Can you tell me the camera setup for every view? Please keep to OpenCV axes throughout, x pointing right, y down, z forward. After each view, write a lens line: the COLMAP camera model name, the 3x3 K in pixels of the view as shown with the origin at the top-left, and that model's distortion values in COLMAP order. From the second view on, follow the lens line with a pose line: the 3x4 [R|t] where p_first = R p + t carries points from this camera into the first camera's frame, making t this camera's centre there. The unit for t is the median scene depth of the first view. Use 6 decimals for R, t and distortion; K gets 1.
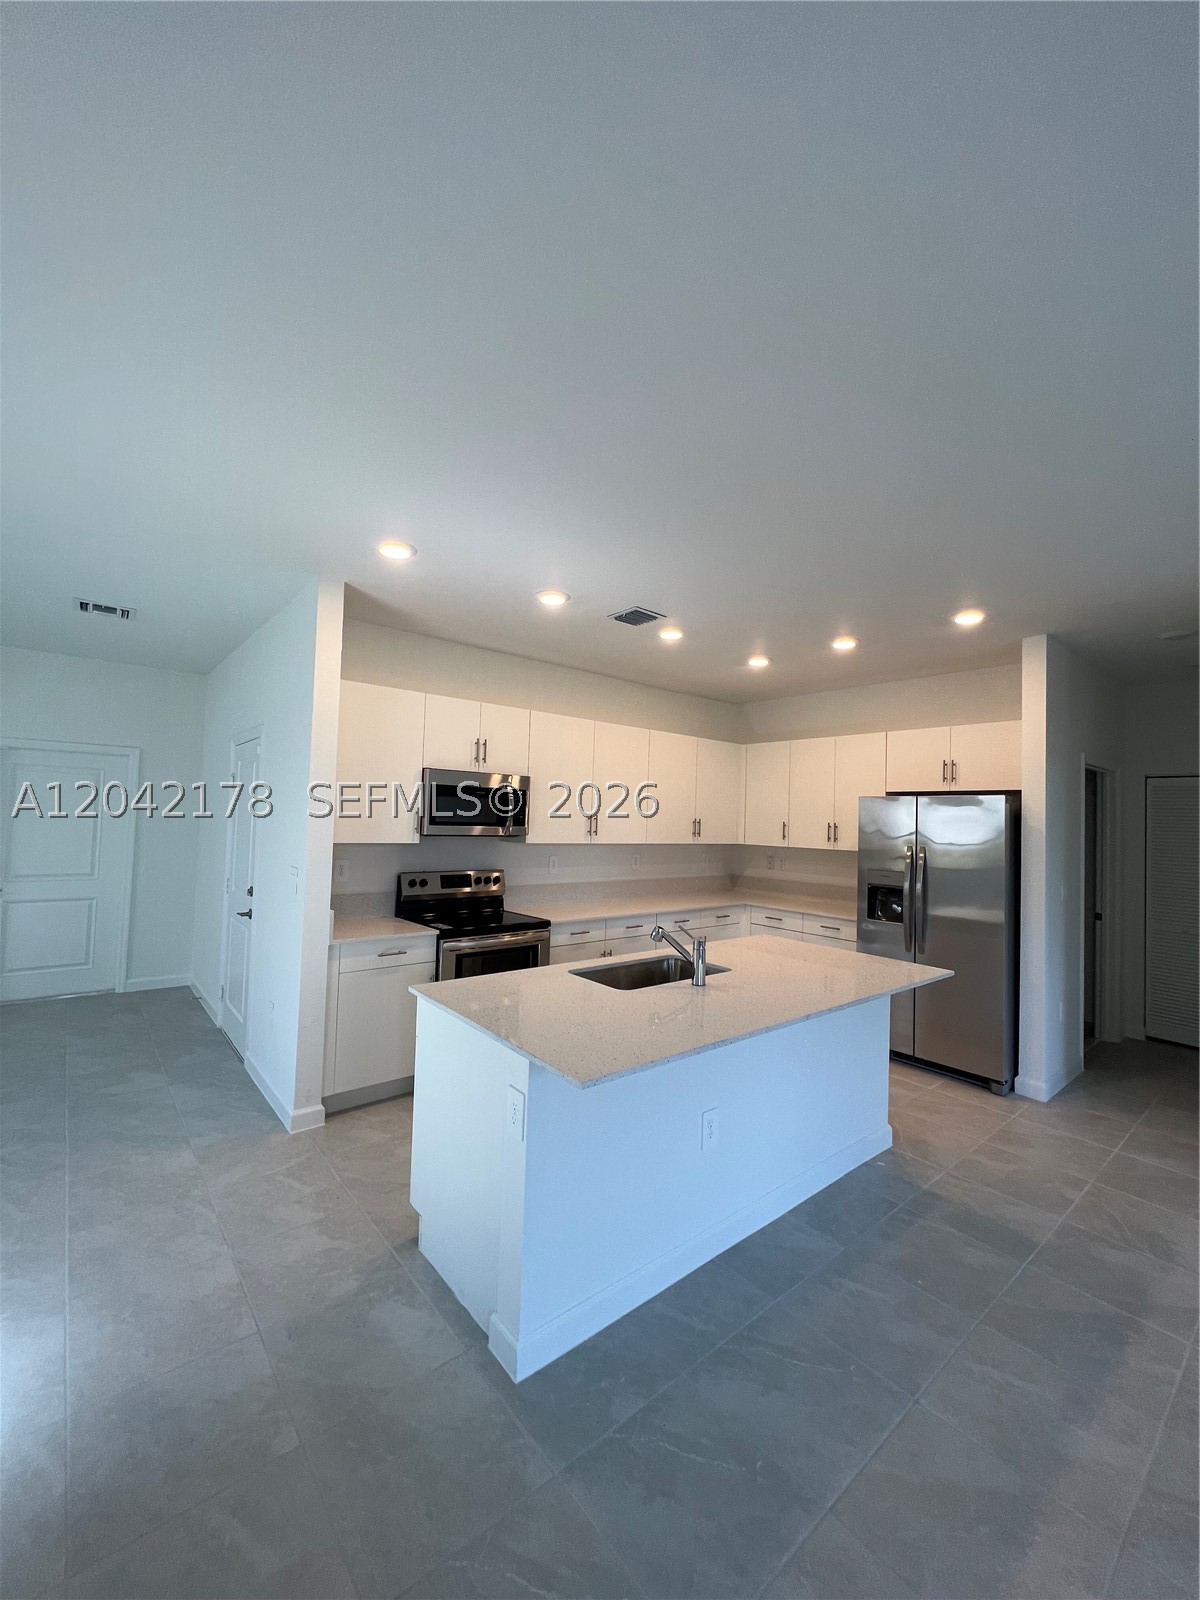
lens RADIAL K [[637.9, 0, 600.5], [0, 637.9, 793.4], [0, 0, 1]] dist [-0.000994, 0.000357]
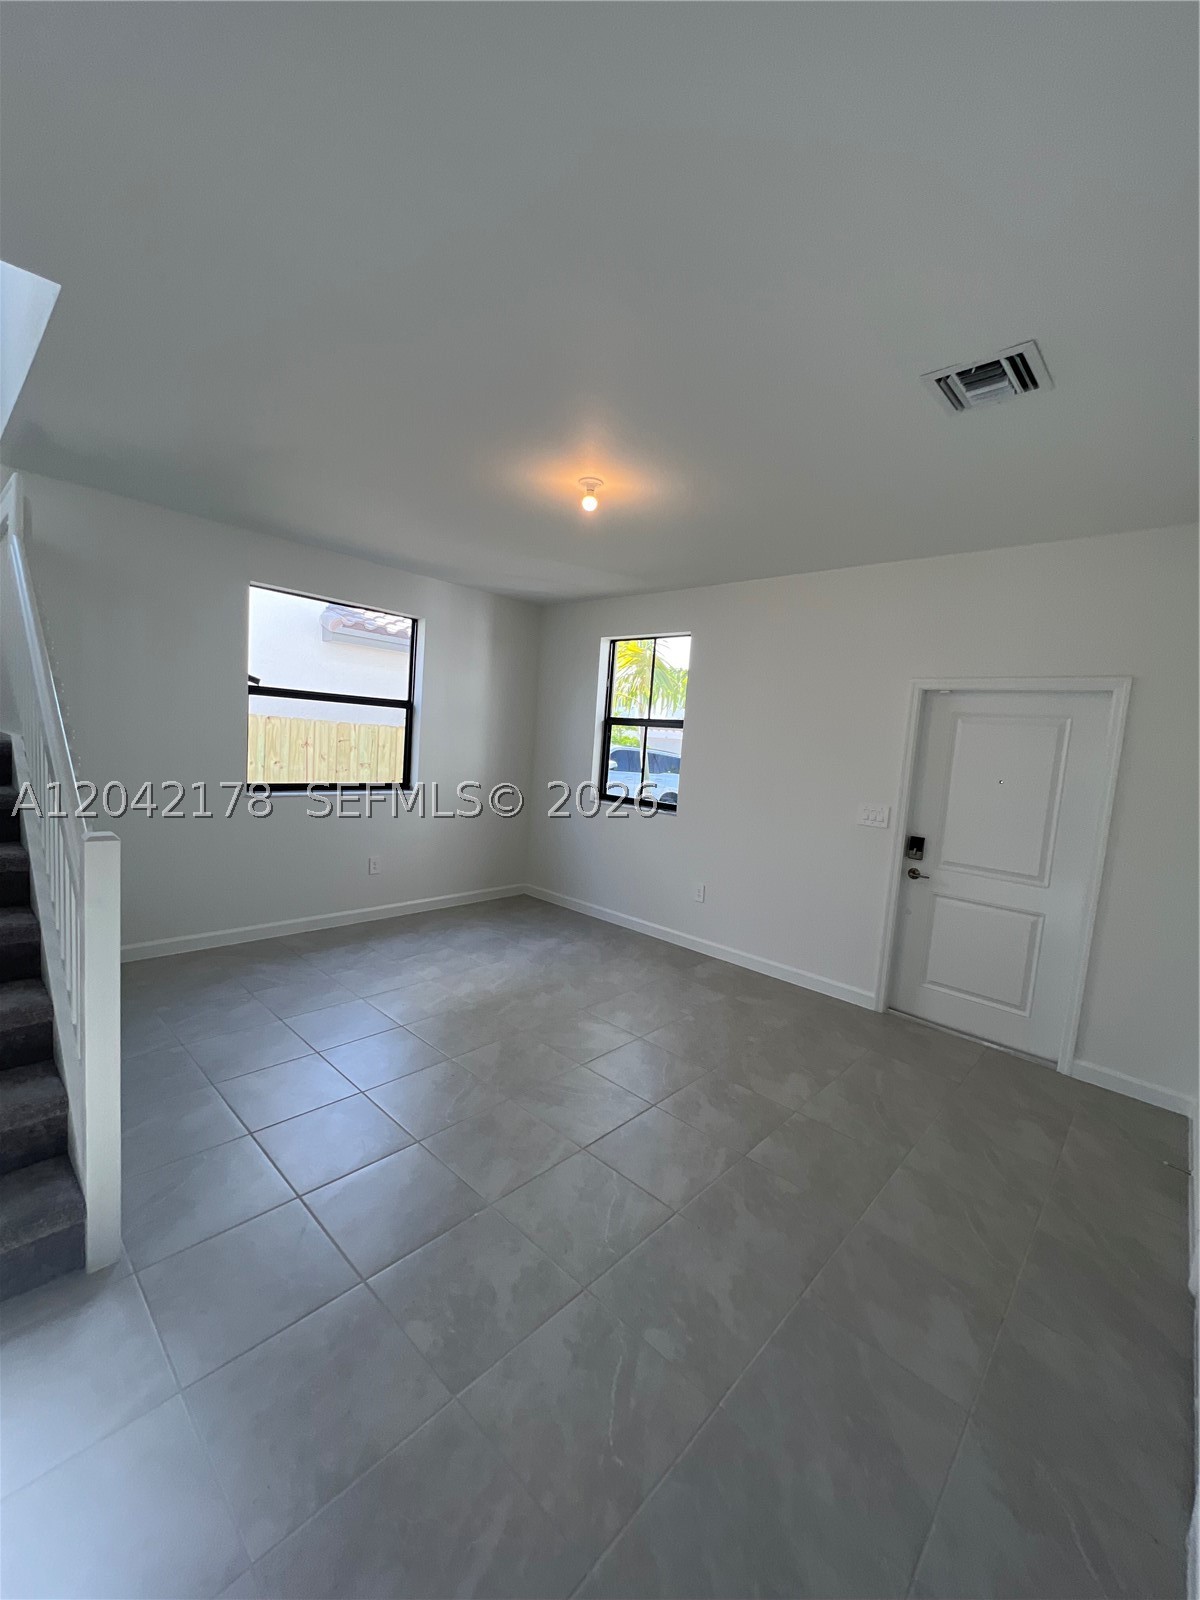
lens RADIAL K [[637.9, 0, 603.5], [0, 637.9, 797.0], [0, 0, 1]] dist [-0.000994, 0.000357]
pose [[0.128316, 0.068581, -0.989359, -0.341118], [-0.026868, 0.997480, 0.065659, 0.021060], [0.991369, 0.018157, 0.129835, 0.752906]]
